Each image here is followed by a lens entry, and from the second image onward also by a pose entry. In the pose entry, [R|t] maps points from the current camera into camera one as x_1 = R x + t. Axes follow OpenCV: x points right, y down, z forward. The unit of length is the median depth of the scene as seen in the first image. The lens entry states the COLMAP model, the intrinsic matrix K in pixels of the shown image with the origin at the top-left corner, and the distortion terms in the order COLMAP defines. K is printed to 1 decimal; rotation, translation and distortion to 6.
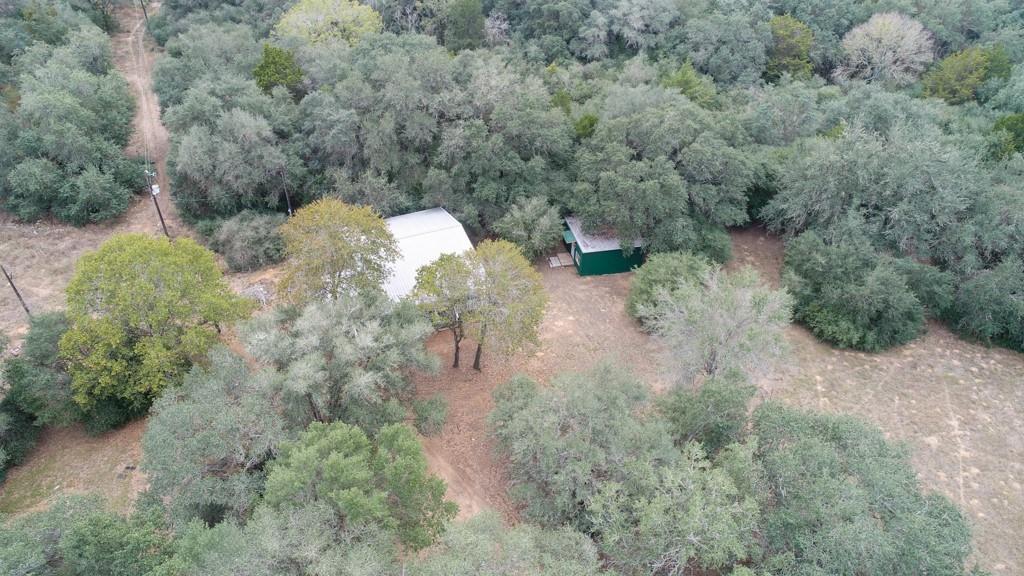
lens RADIAL K [[670.4, 0, 520.5], [0, 670.4, 286.9], [0, 0, 1]] dist [0.003494, 0.003565]
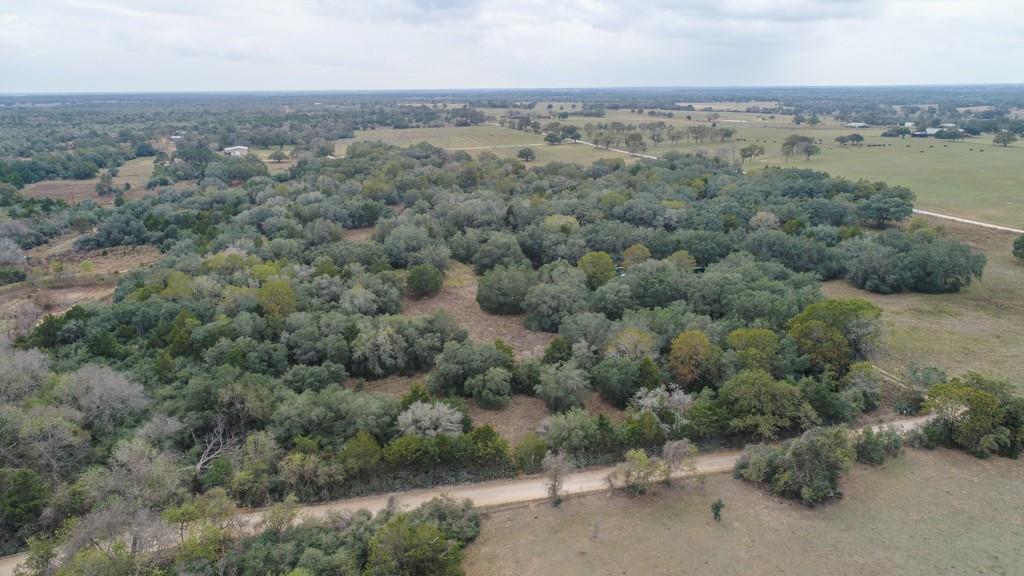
lens RADIAL K [[670.4, 0, 520.5], [0, 670.4, 286.9], [0, 0, 1]] dist [0.003494, 0.003565]
pose [[0.994043, -0.045734, 0.098930, -0.965111], [0.078735, 0.928977, -0.361667, 1.044914], [-0.075363, 0.367302, 0.927043, -1.784252]]
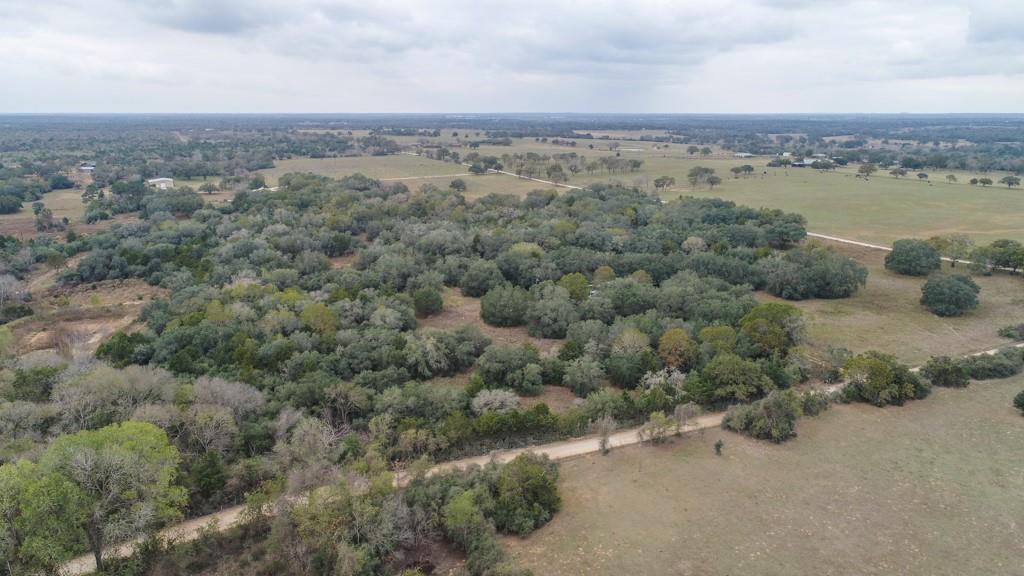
lens RADIAL K [[670.4, 0, 520.5], [0, 670.4, 286.9], [0, 0, 1]] dist [0.003494, 0.003565]
pose [[0.967317, -0.070384, 0.243606, -1.438560], [0.161456, 0.911747, -0.377689, 1.215262], [-0.195524, 0.404677, 0.893312, -2.198481]]
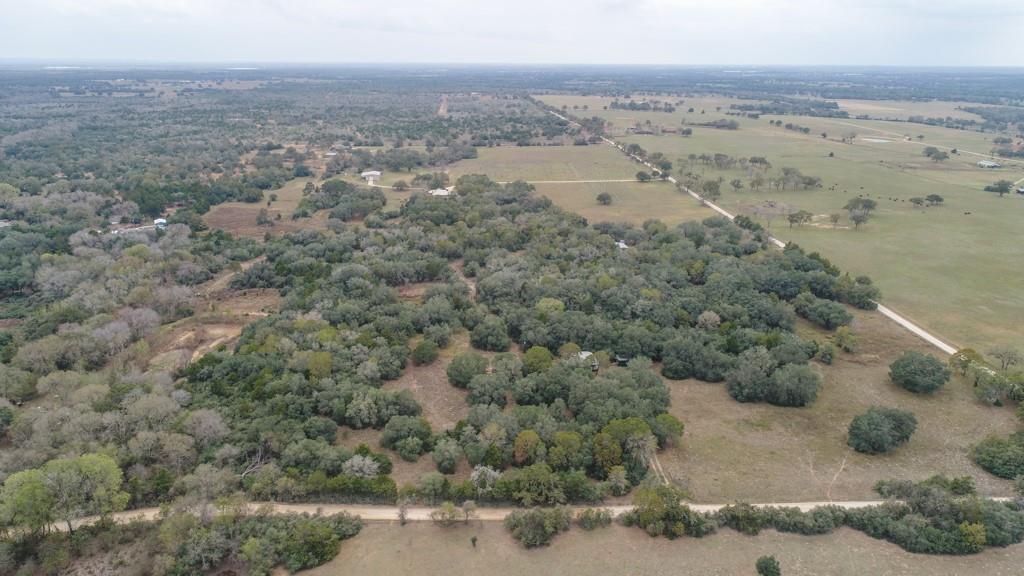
lens RADIAL K [[670.4, 0, 520.5], [0, 670.4, 286.9], [0, 0, 1]] dist [0.003494, 0.003565]
pose [[0.992668, 0.039104, -0.114373, -0.059433], [-0.076168, 0.937084, -0.340694, 0.957151], [0.093854, 0.346908, 0.933191, -3.078070]]
